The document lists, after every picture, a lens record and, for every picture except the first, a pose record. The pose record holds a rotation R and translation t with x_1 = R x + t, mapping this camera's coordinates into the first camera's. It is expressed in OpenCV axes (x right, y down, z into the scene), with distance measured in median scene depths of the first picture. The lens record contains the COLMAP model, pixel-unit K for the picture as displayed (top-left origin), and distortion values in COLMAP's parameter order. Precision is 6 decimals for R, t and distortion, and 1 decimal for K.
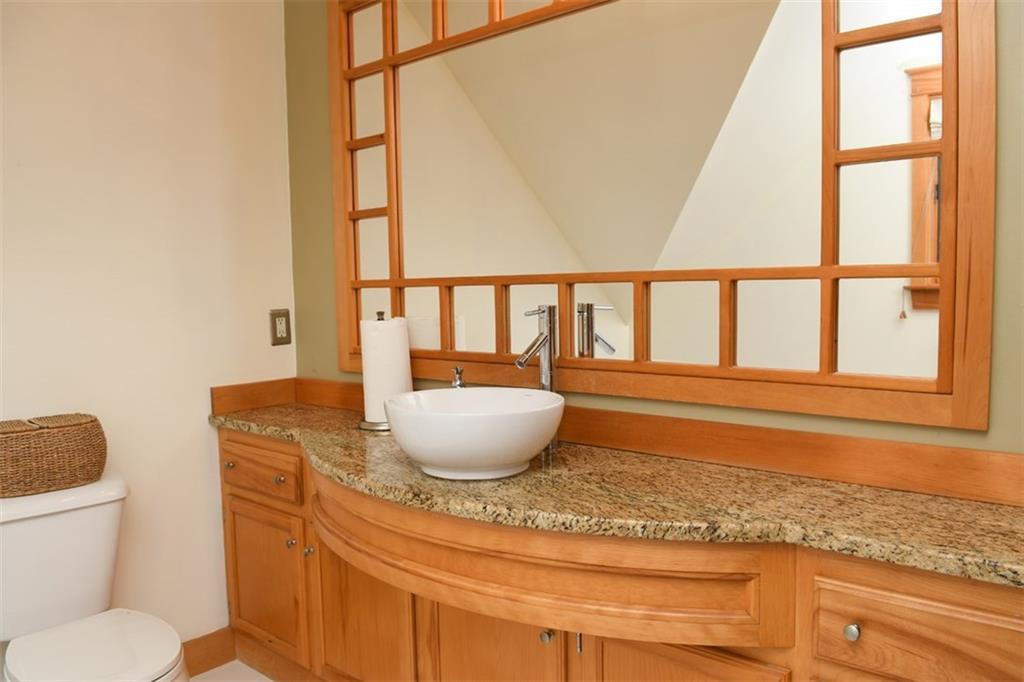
lens RADIAL K [[748.8, 0, 512.3], [0, 748.8, 340.4], [0, 0, 1]] dist [-0.039056, -0.003327]
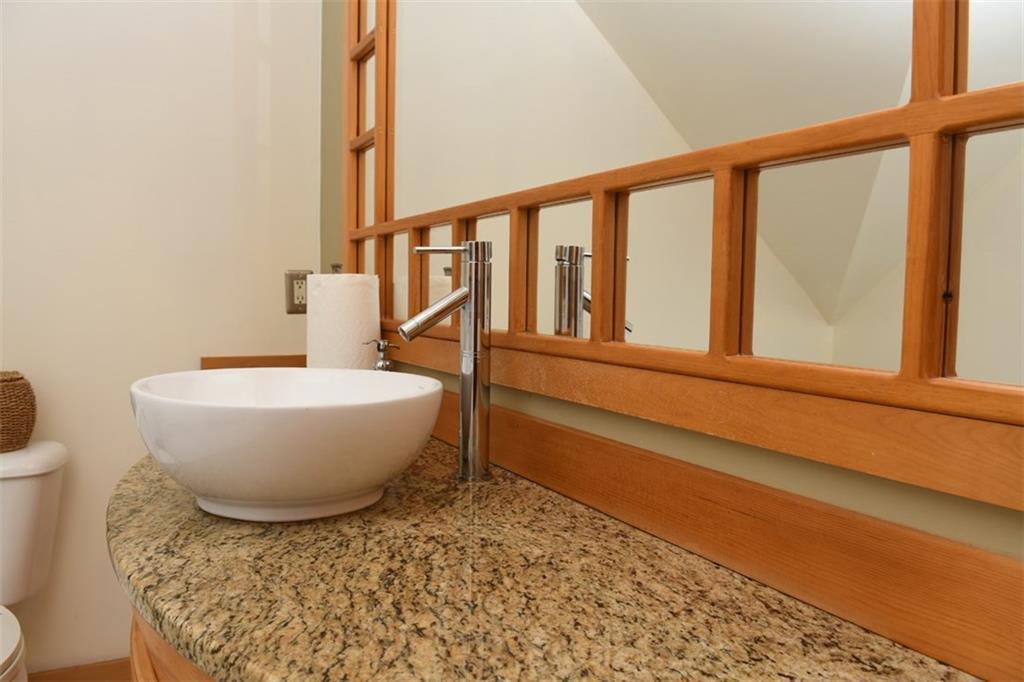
lens RADIAL K [[748.8, 0, 510.6], [0, 748.8, 340.9], [0, 0, 1]] dist [-0.039056, -0.003327]
pose [[0.933163, 0.056653, -0.354962, 0.299870], [-0.059747, 0.998211, 0.002247, 0.030575], [0.354454, 0.019111, 0.934878, 0.465486]]
